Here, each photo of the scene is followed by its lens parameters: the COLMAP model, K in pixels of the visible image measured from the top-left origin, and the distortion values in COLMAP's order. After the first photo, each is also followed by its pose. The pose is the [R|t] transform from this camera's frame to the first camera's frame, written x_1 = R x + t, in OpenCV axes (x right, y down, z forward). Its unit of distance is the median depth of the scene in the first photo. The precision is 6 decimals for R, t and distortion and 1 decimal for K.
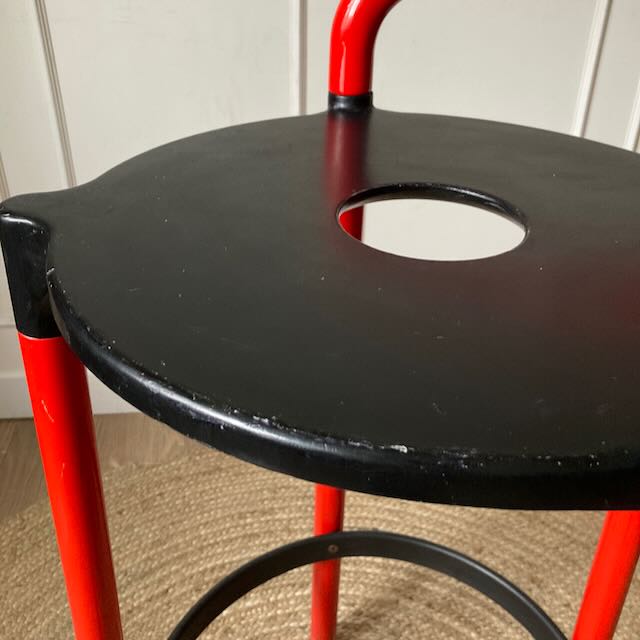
lens RADIAL K [[714.5, 0, 320.0], [0, 714.5, 320.0], [0, 0, 1]] dist [0.020508, 0.009768]
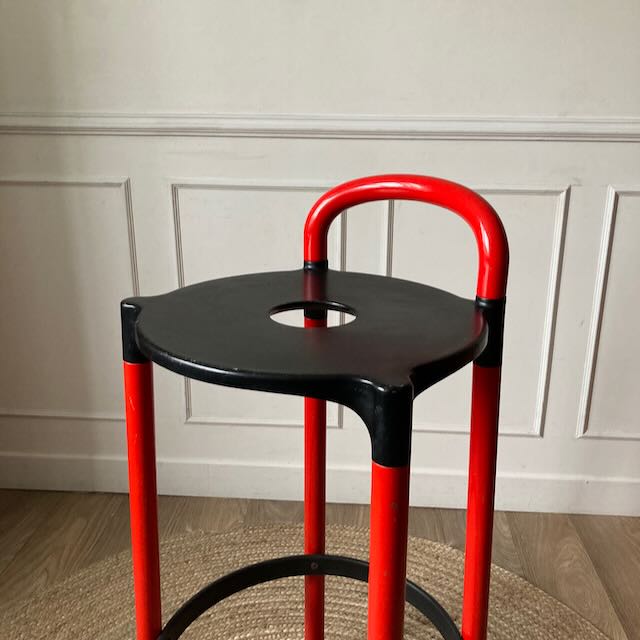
lens RADIAL K [[705.0, 0, 324.5], [0, 705.0, 319.7], [0, 0, 1]] dist [0.003442, 0.004200]
pose [[0.984200, 0.041046, -0.172237, 0.195889], [-0.081183, 0.969094, -0.232951, 0.126757], [0.157352, 0.243253, 0.957115, -0.351143]]
